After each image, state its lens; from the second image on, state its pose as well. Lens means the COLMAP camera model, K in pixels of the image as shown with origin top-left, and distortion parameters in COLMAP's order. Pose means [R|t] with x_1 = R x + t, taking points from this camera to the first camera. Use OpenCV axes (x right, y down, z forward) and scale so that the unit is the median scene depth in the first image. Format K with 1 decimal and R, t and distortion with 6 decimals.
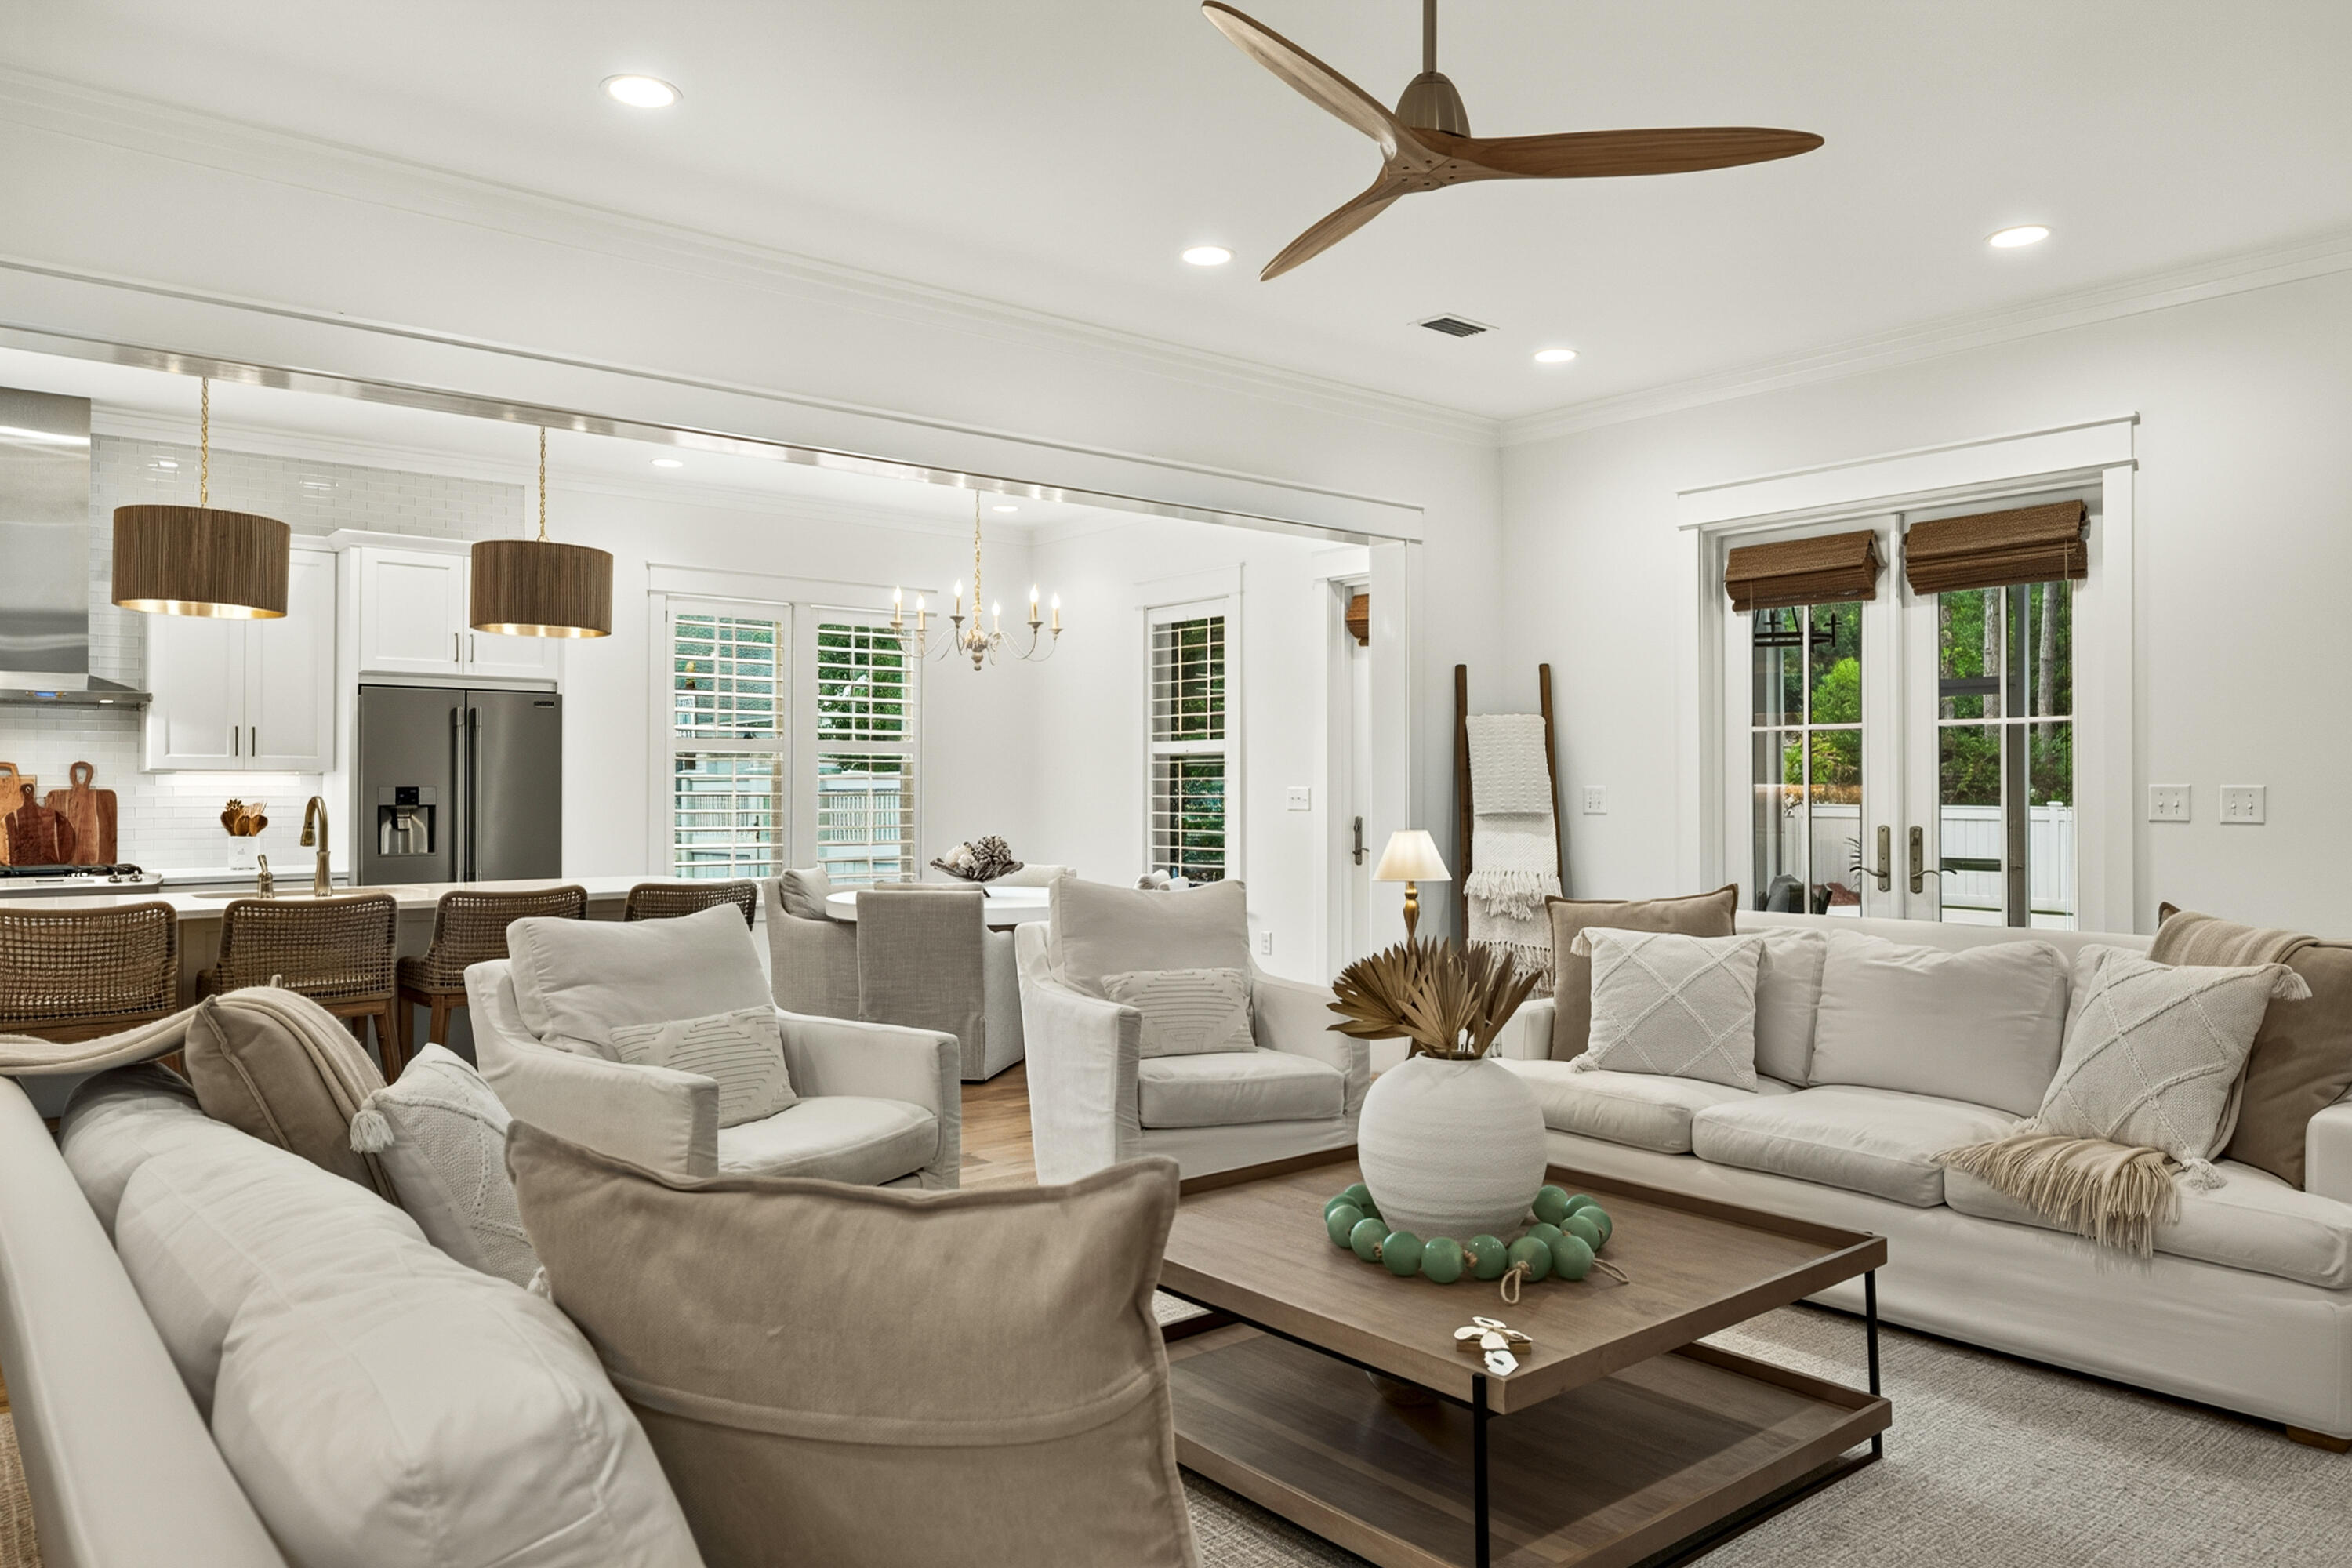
lens RADIAL K [[1556.9, 0, 1189.4], [0, 1556.9, 771.1], [0, 0, 1]] dist [0.001943, -0.001697]
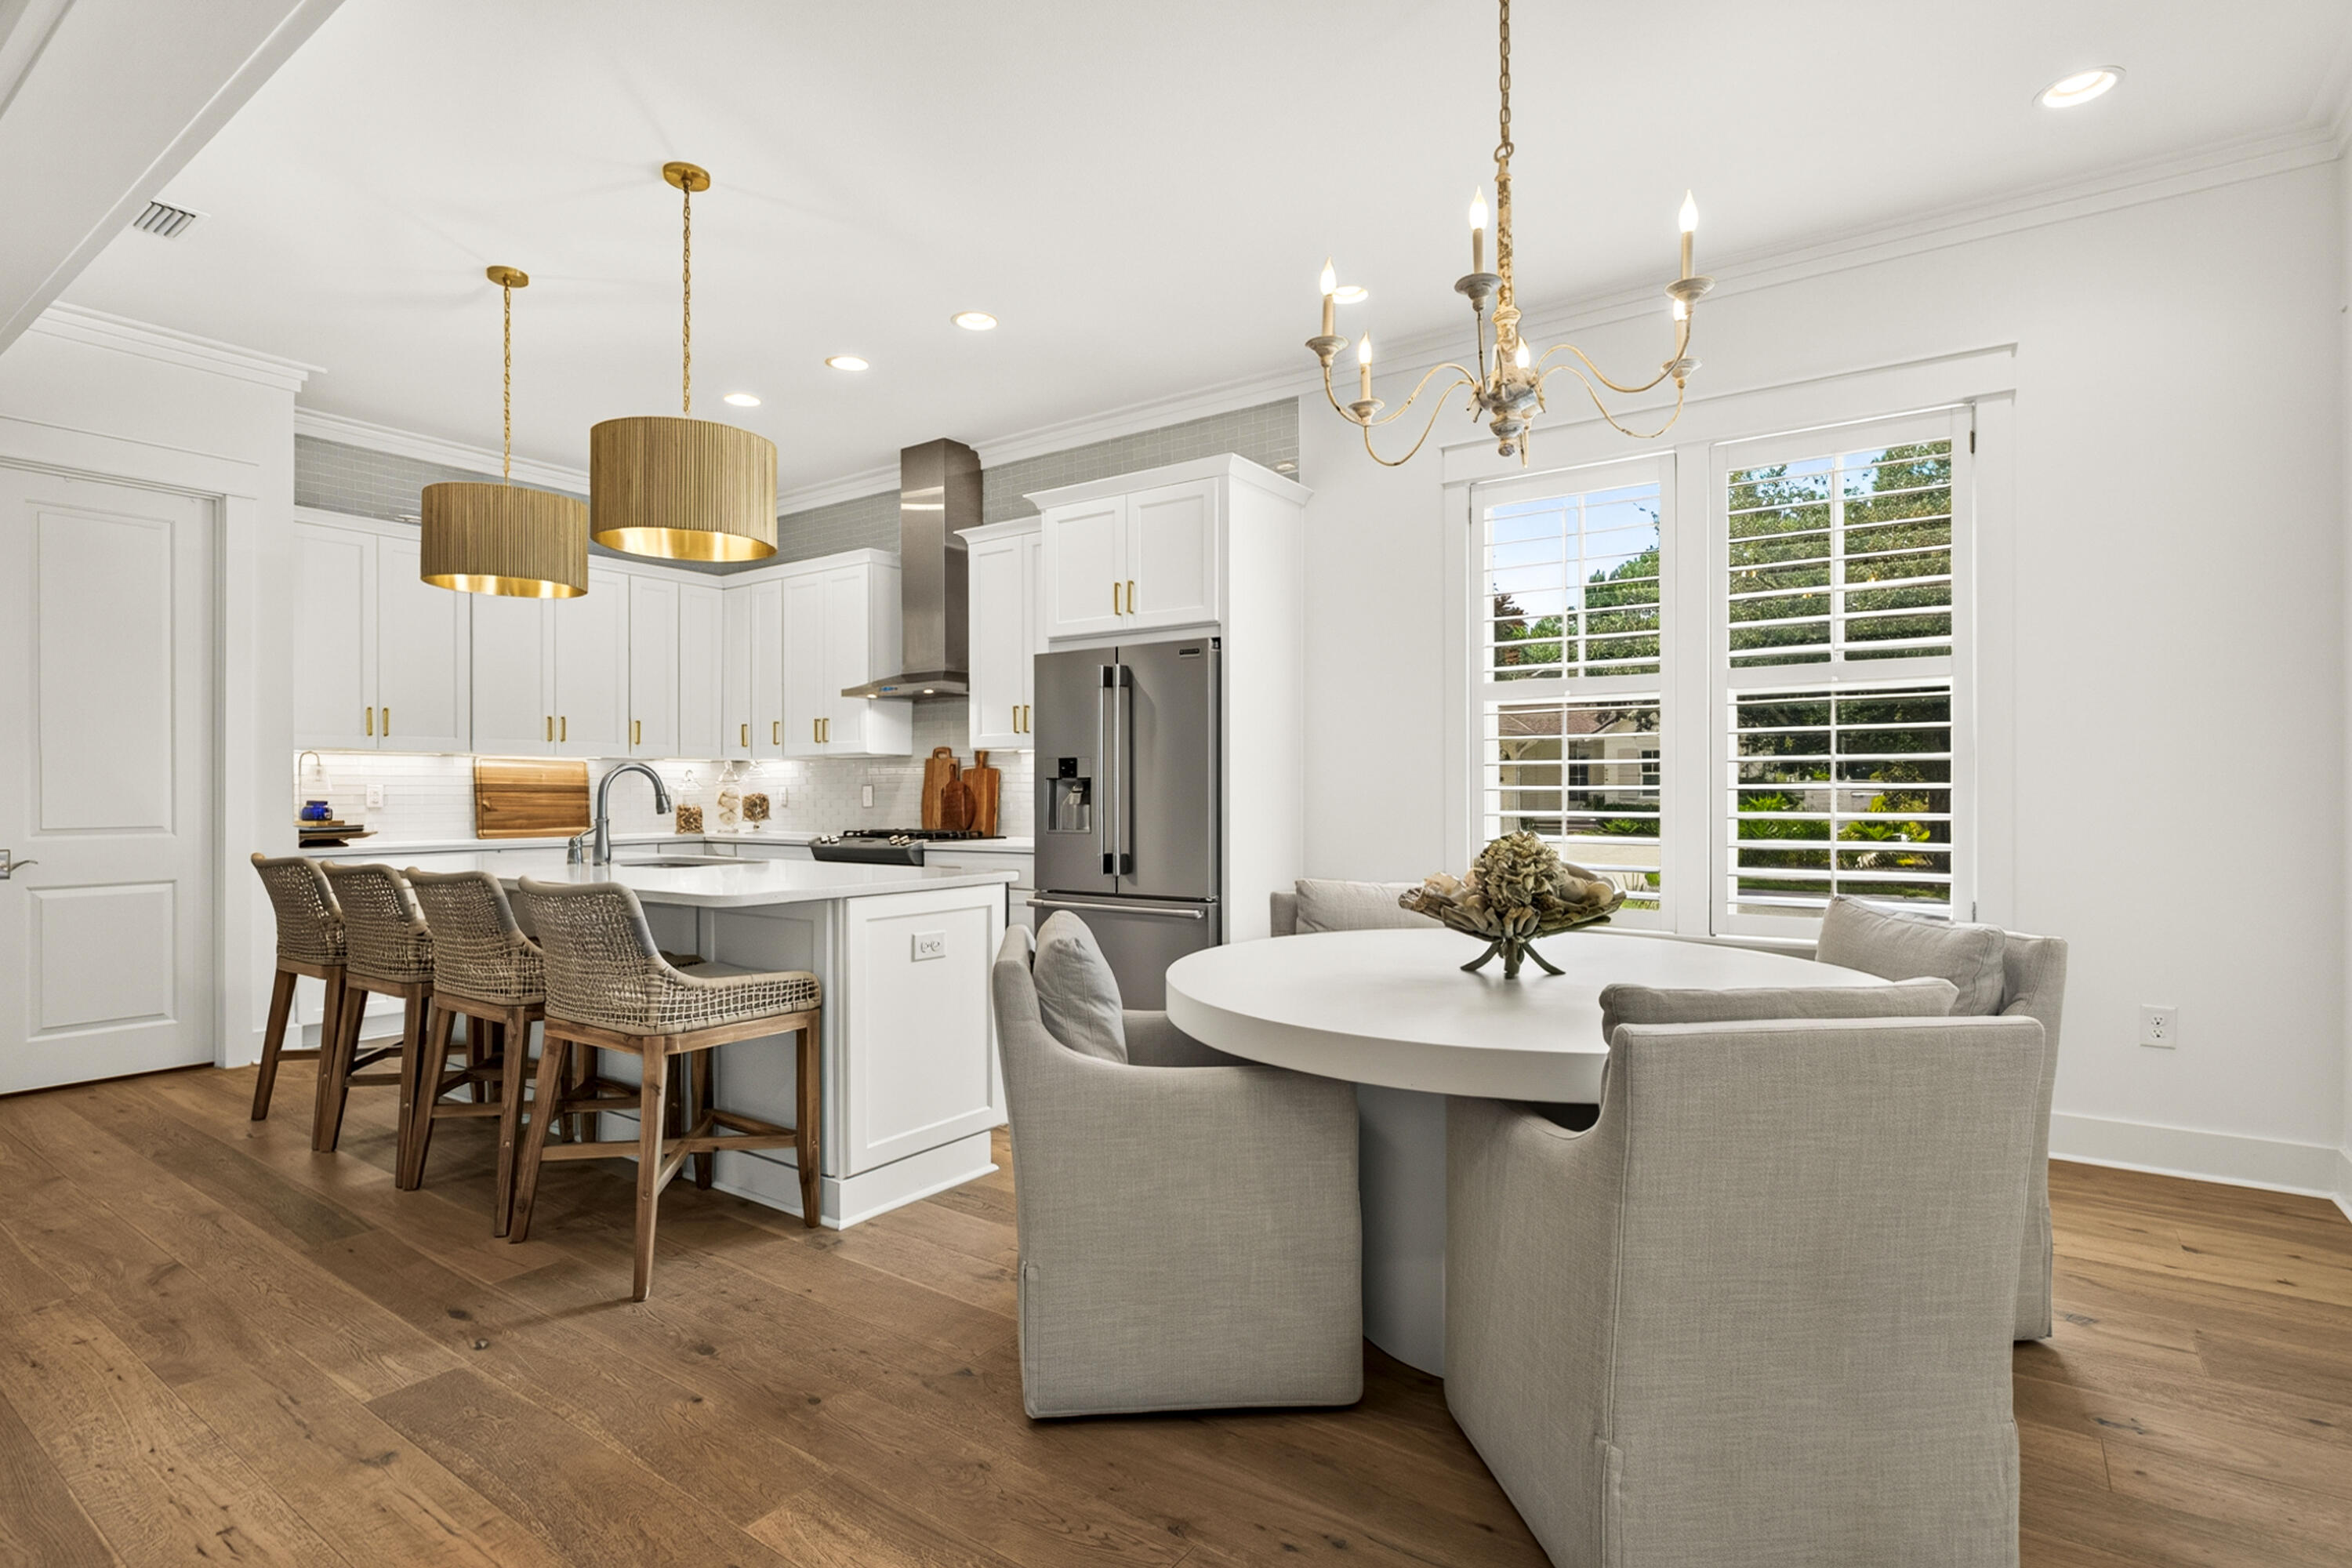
lens RADIAL K [[1139.6, 0, 1163.7], [0, 1139.6, 795.2], [0, 0, 1]] dist [-0.000016, 0.000063]
pose [[0.239087, 0.001512, -0.970997, 0.198024], [0.014488, 0.999882, 0.005125, 0.035930], [0.970890, -0.015293, 0.239037, 1.102271]]
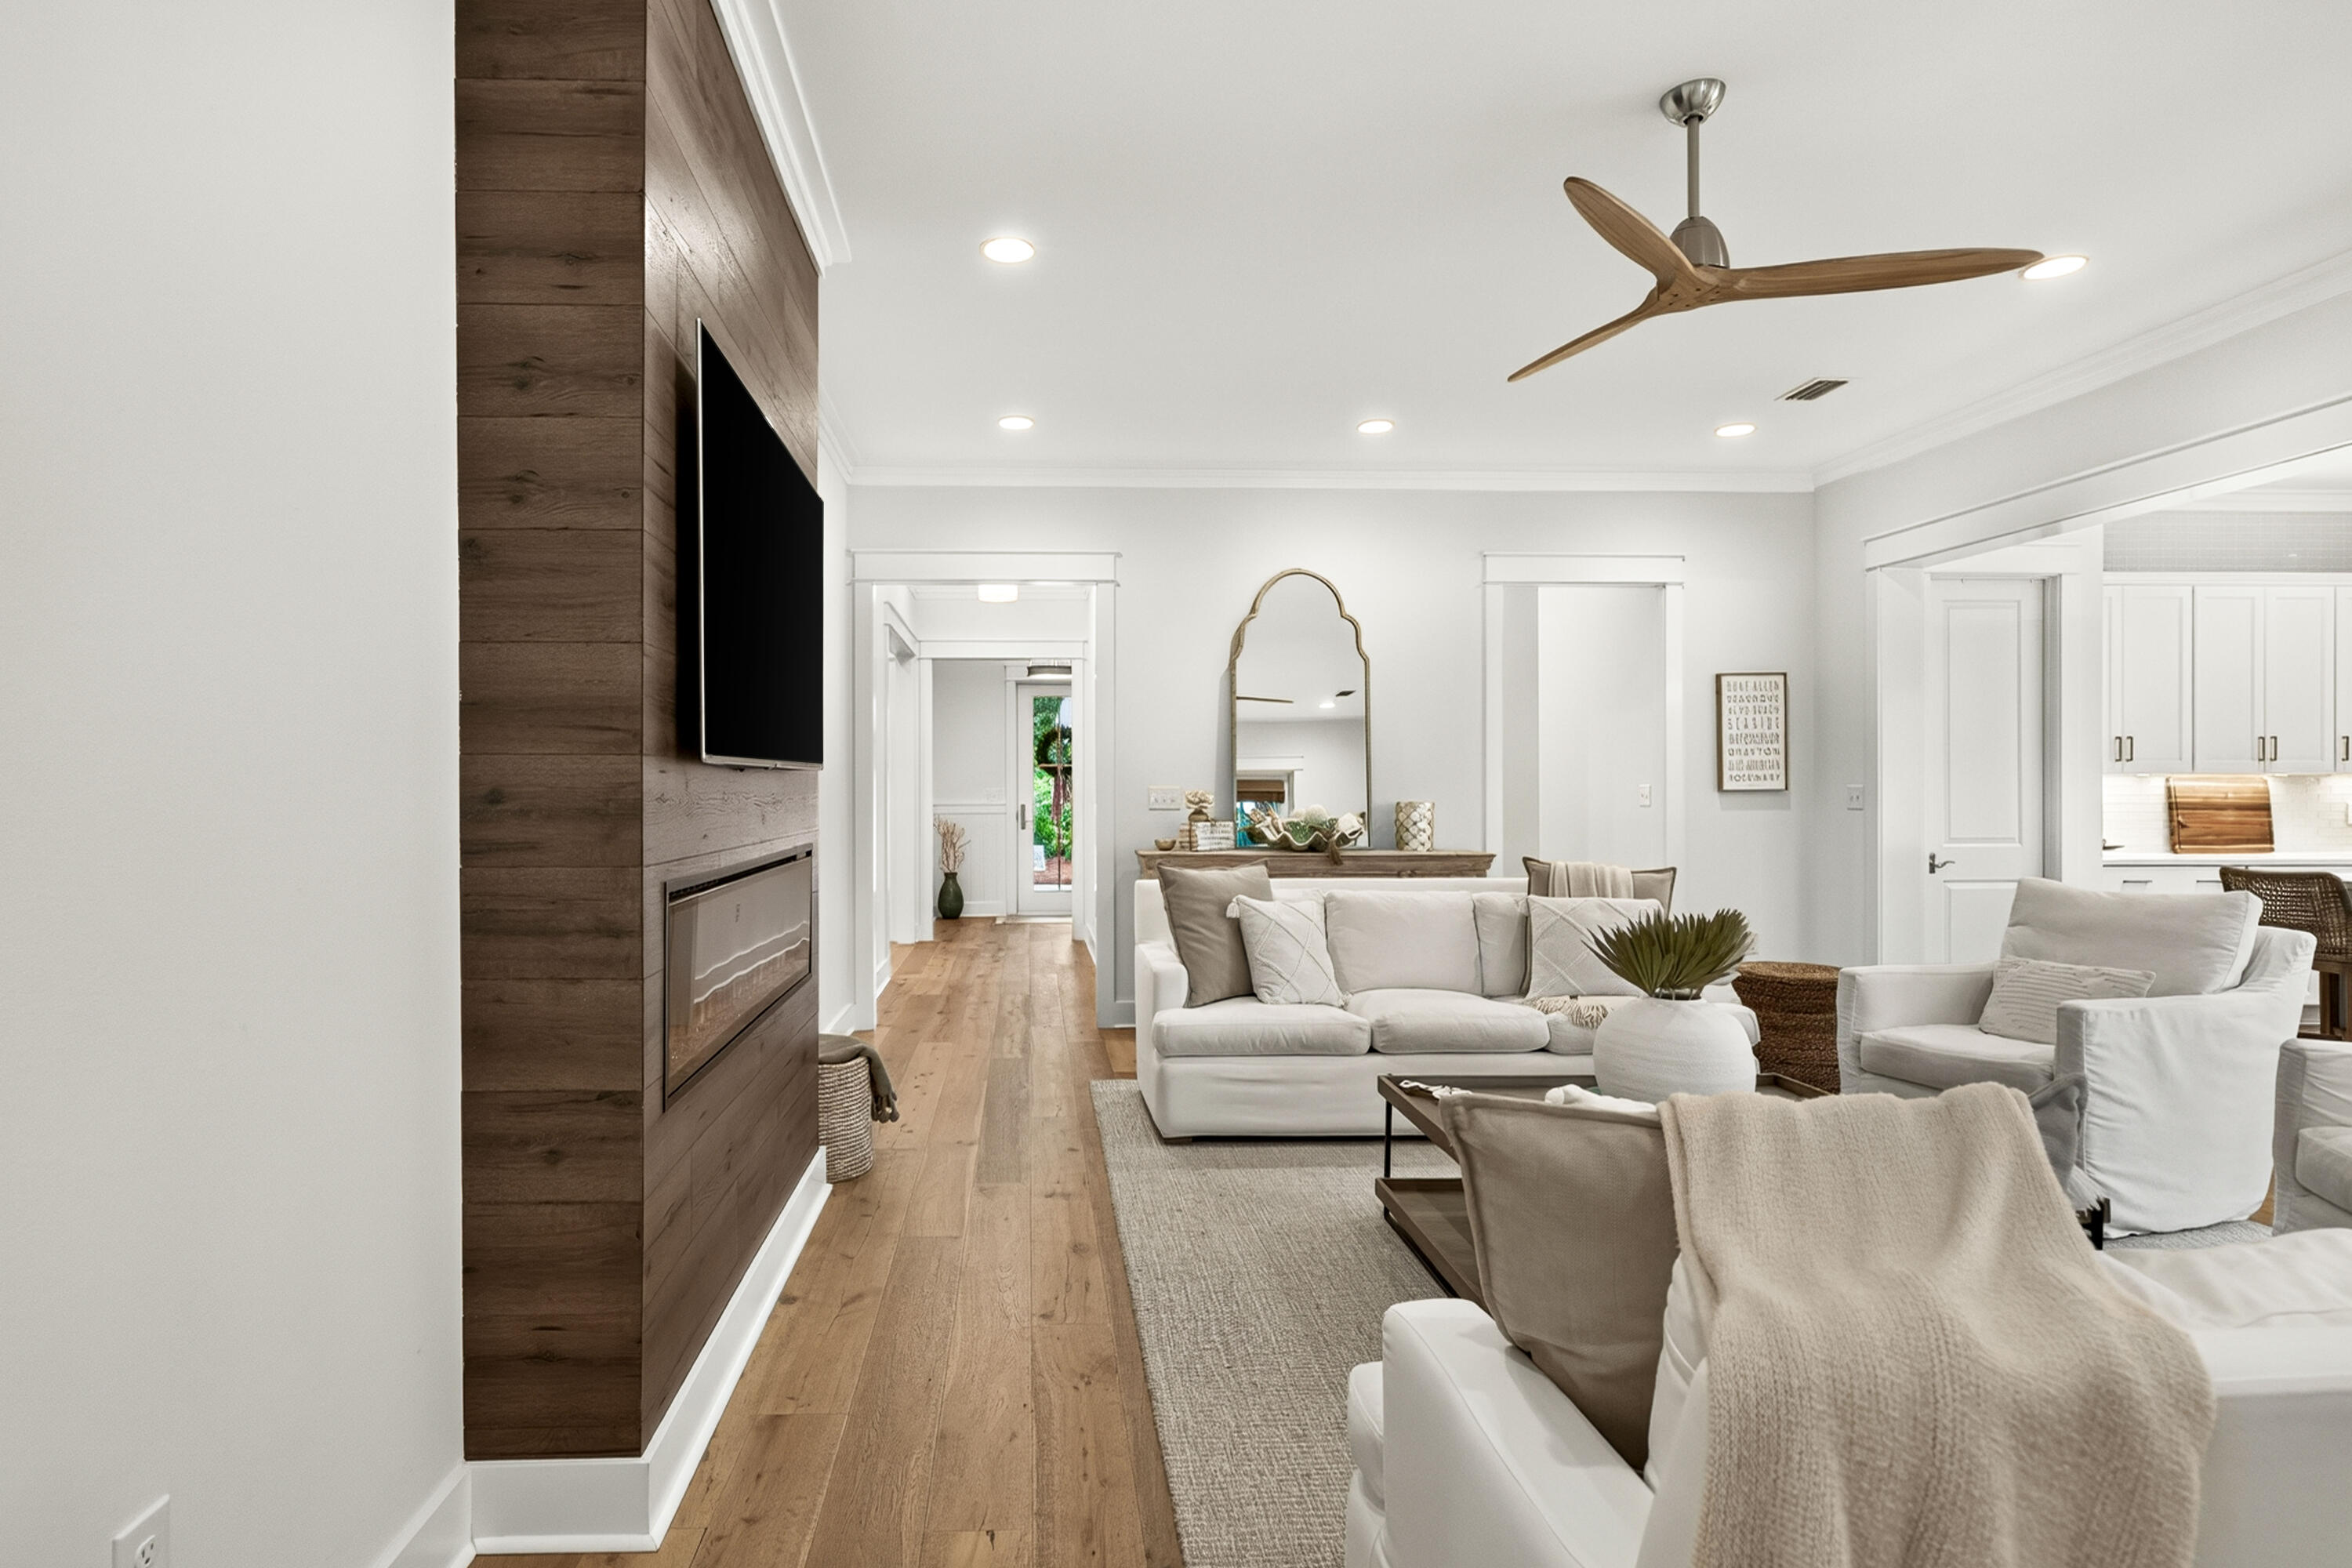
lens RADIAL K [[1217.6, 0, 1113.2], [0, 1217.6, 789.9], [0, 0, 1]] dist [-0.004968, 0.002656]
pose [[-0.608620, -0.000157, -0.793462, 0.627865], [0.010263, 0.999915, -0.008070, 0.009097], [0.793395, -0.013055, -0.608566, 0.646958]]
